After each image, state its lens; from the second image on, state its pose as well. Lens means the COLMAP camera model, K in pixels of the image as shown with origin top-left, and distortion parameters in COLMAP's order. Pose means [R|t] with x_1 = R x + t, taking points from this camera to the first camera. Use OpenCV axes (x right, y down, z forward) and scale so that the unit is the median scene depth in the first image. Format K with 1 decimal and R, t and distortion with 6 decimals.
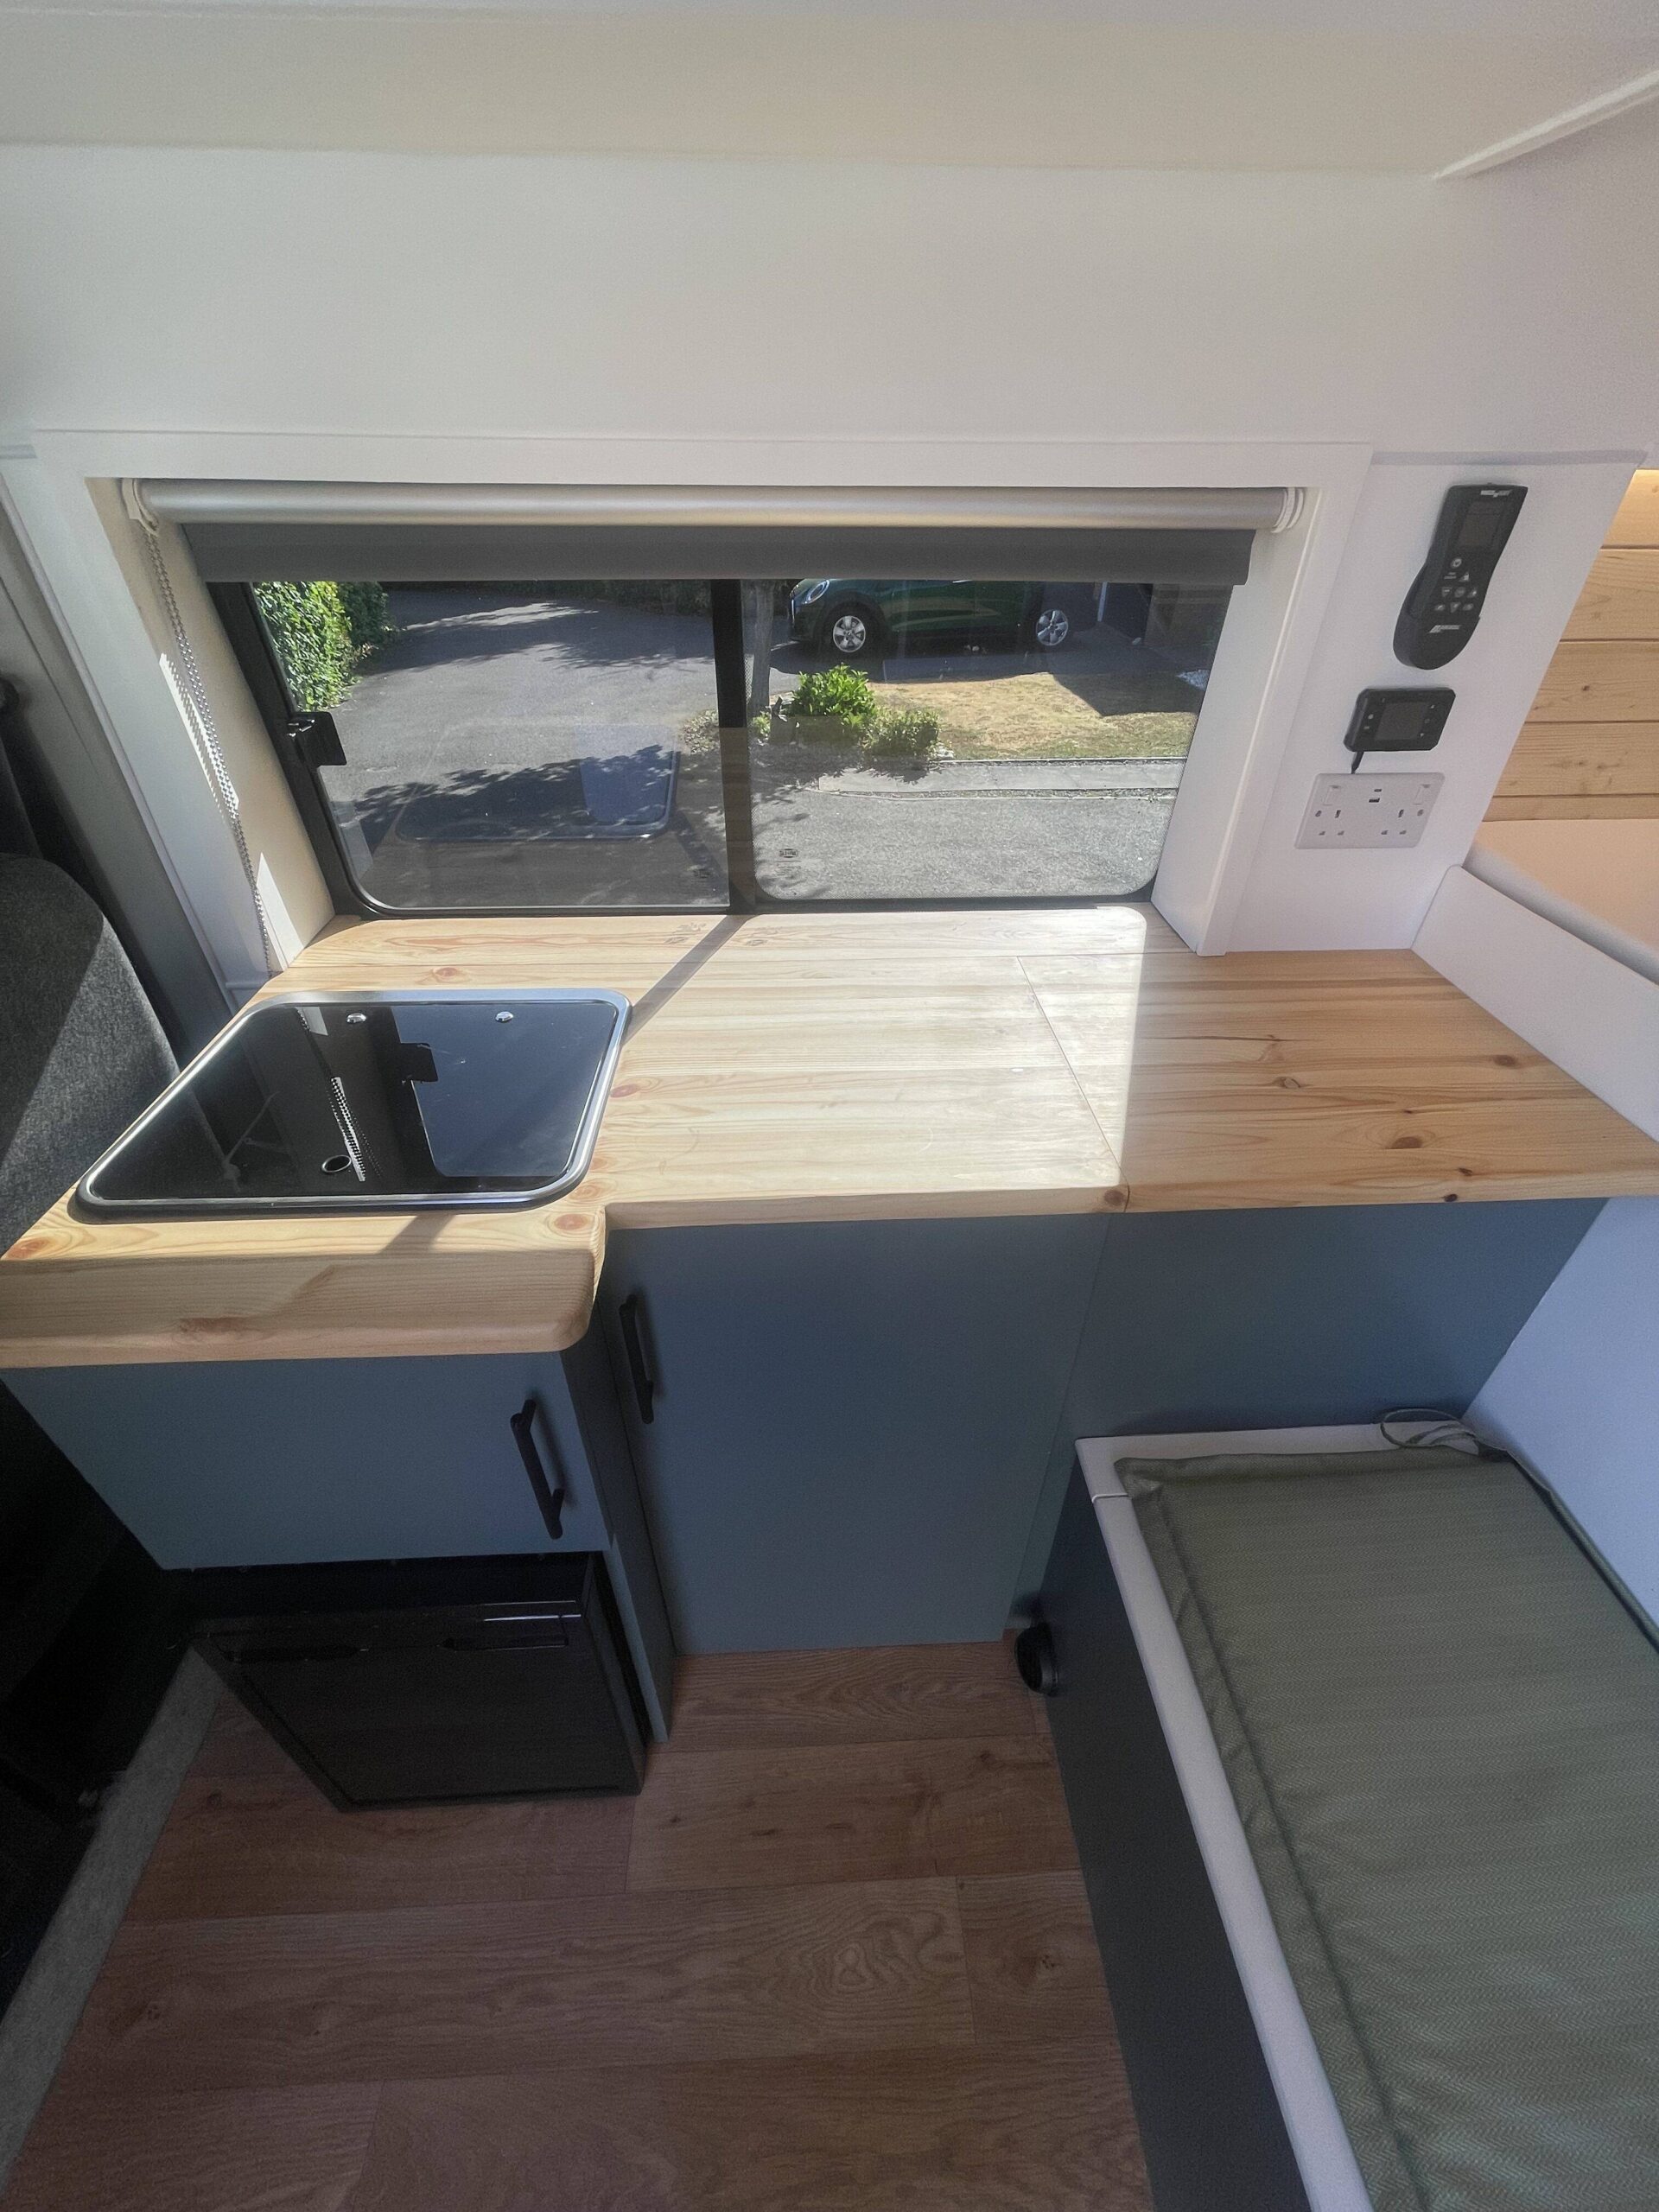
lens RADIAL K [[886.2, 0, 825.7], [0, 886.2, 1105.6], [0, 0, 1]] dist [0.001726, -0.002091]
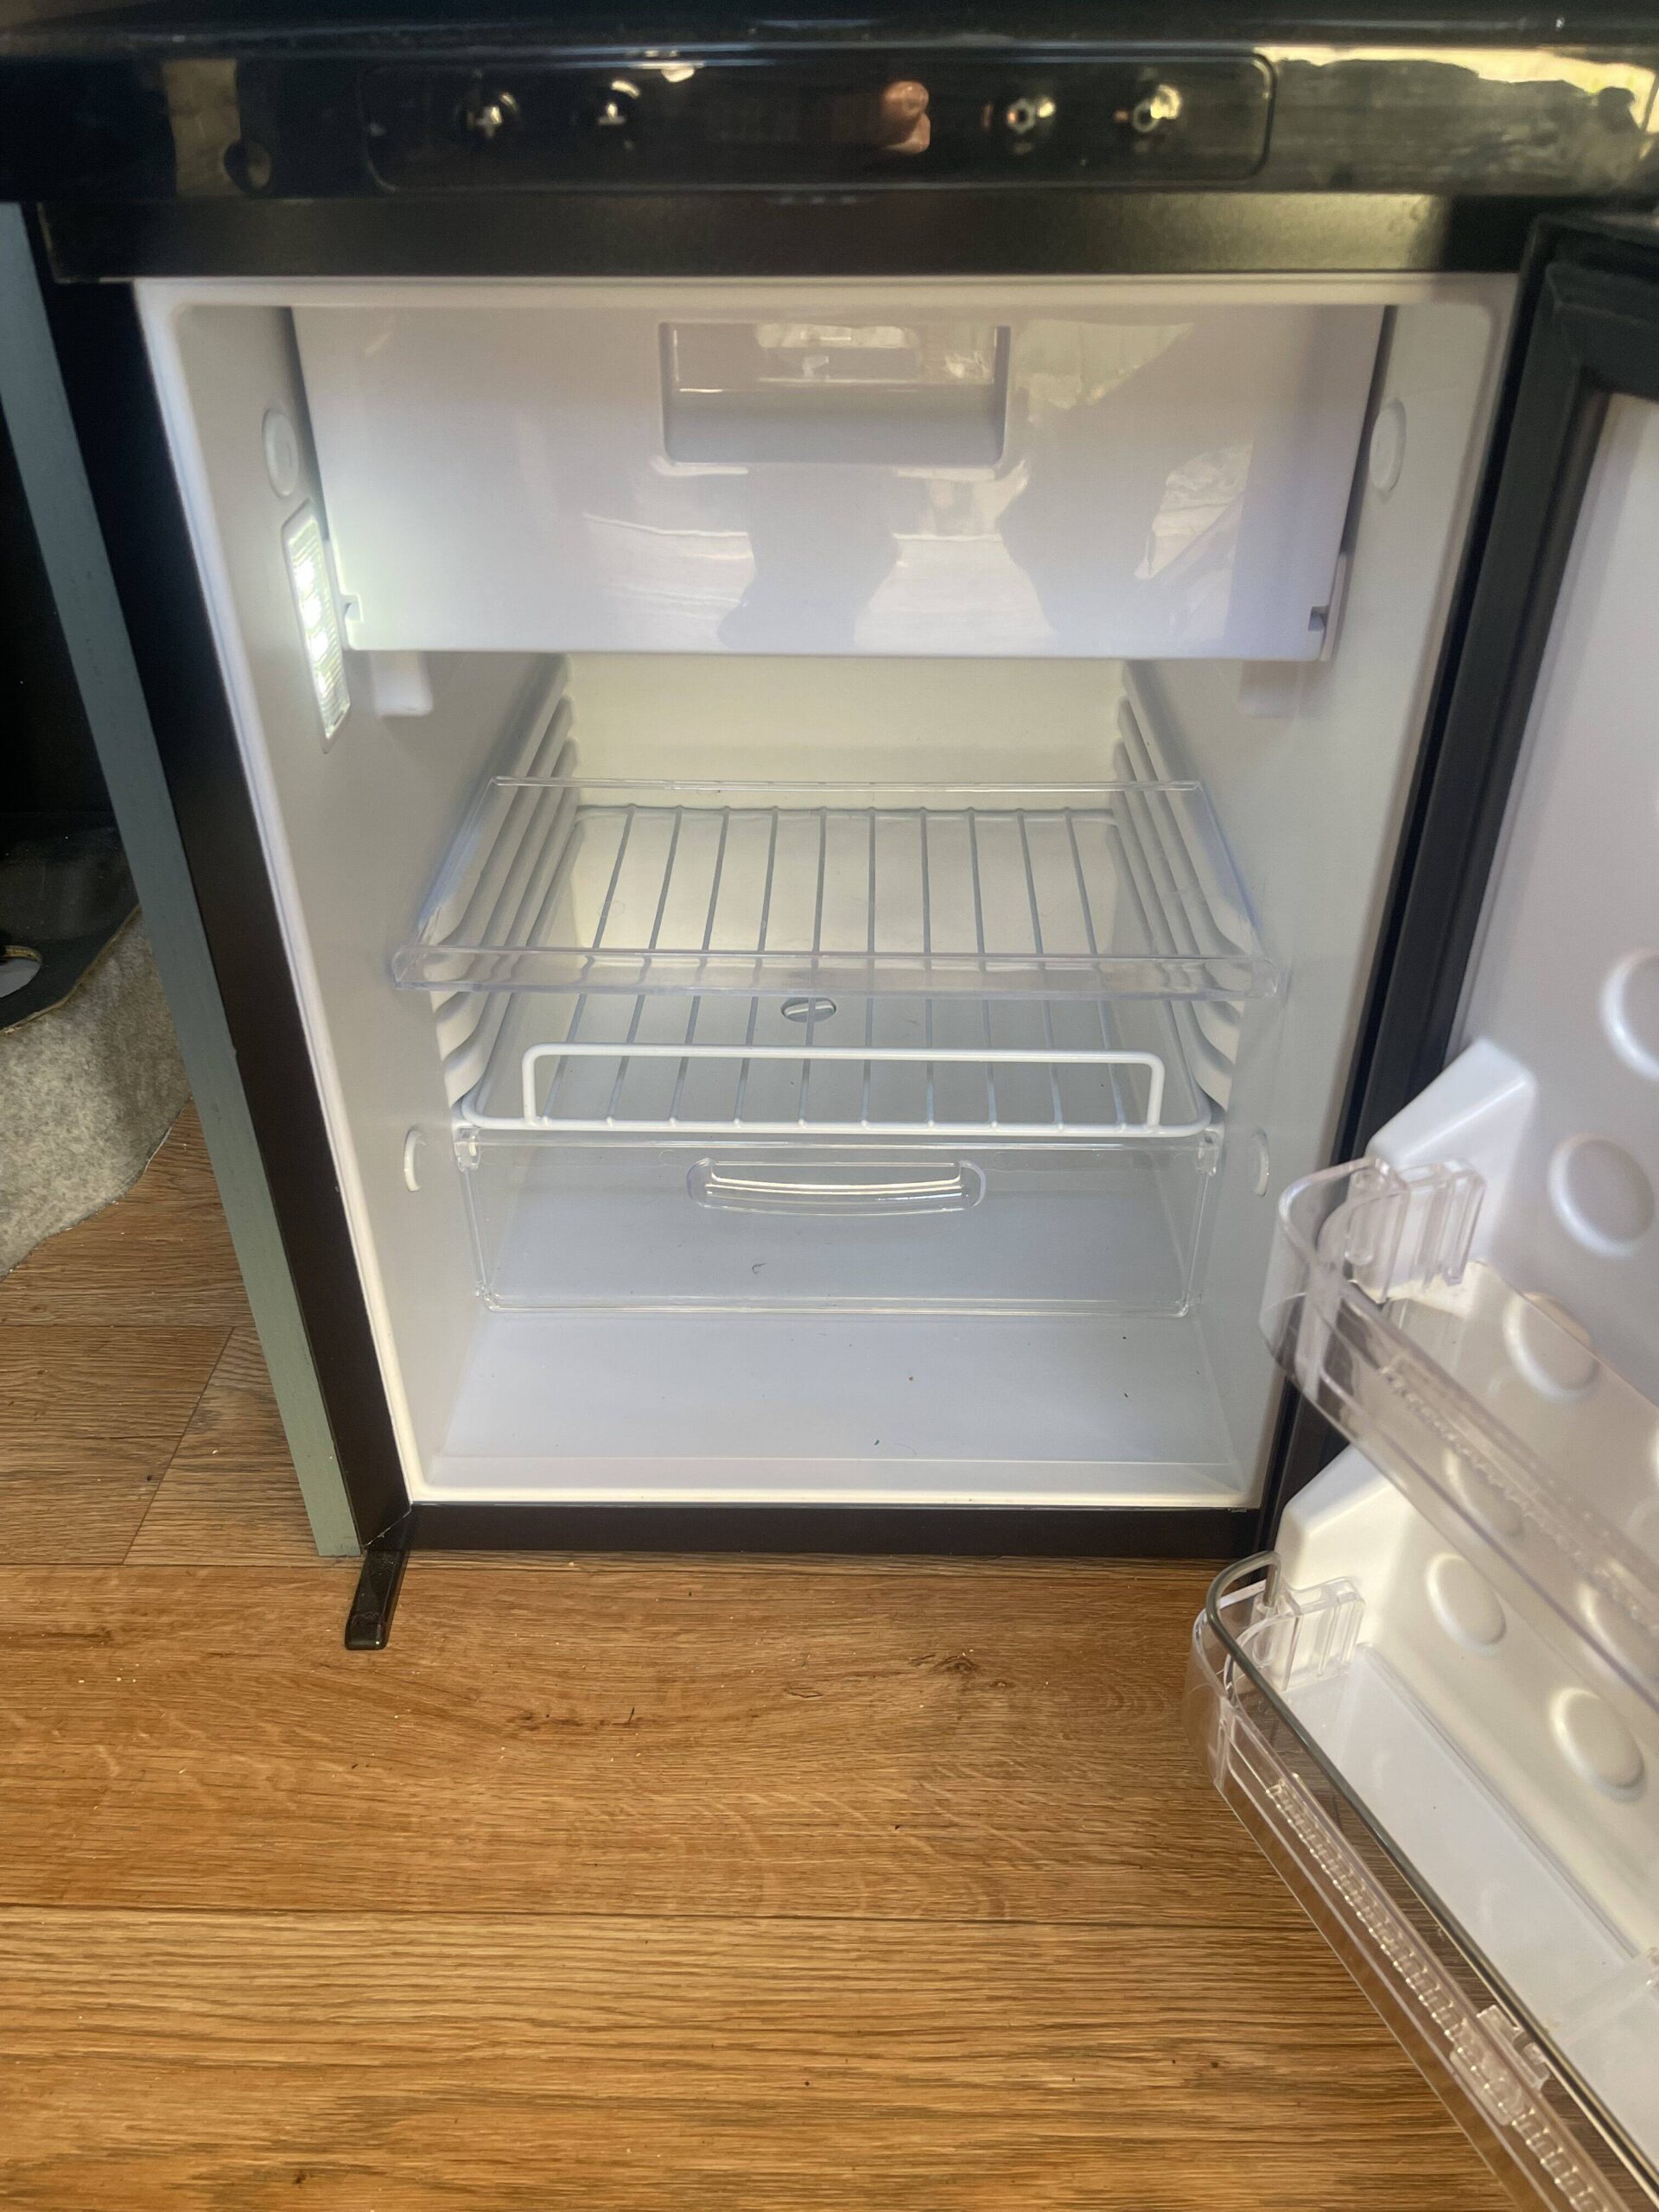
lens RADIAL K [[1696.8, 0, 840.3], [0, 1696.8, 1110.1], [0, 0, 1]] dist [0.022515, -0.048010]
pose [[0.997807, 0.027556, -0.060177, -0.368220], [-0.027751, 0.999612, -0.002396, 0.648800], [0.060088, 0.004061, 0.998185, 0.469158]]
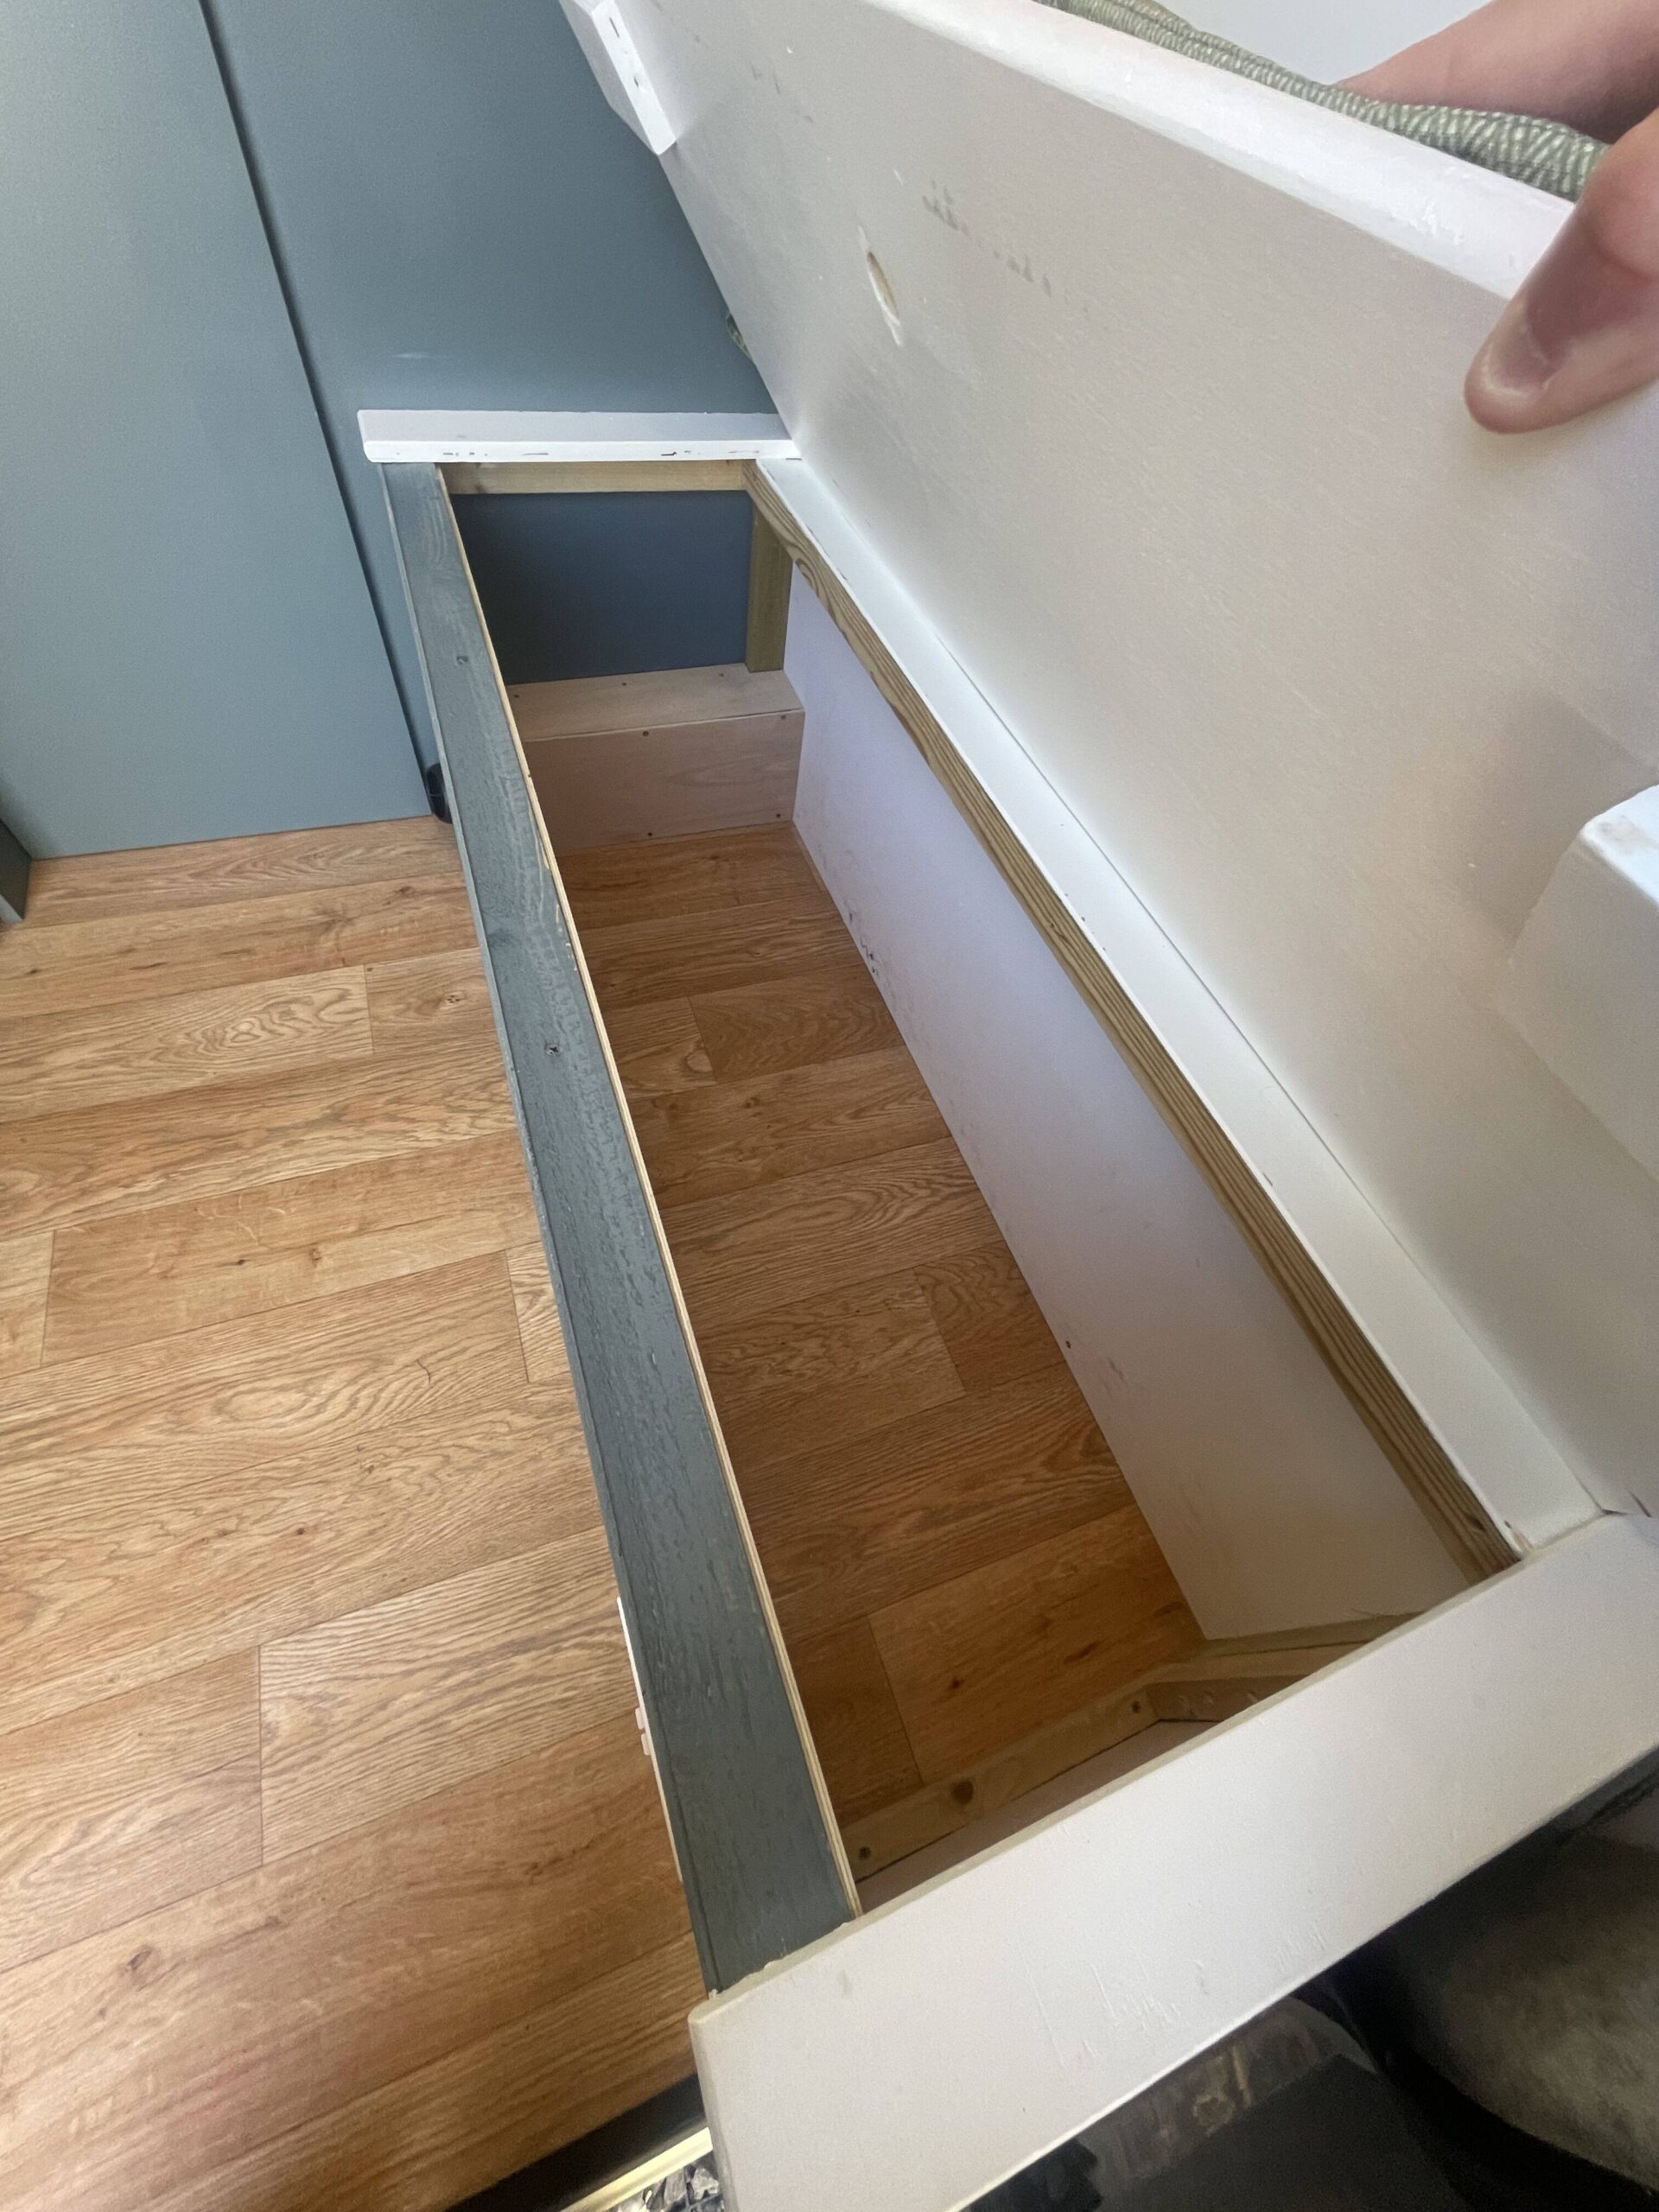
lens RADIAL K [[886.2, 0, 818.3], [0, 886.2, 1102.4], [0, 0, 1]] dist [0.001726, -0.002091]
pose [[0.946141, -0.181054, 0.268395, 0.345205], [0.069810, 0.923600, 0.376949, 0.687655], [-0.316138, -0.337910, 0.886495, -0.114315]]
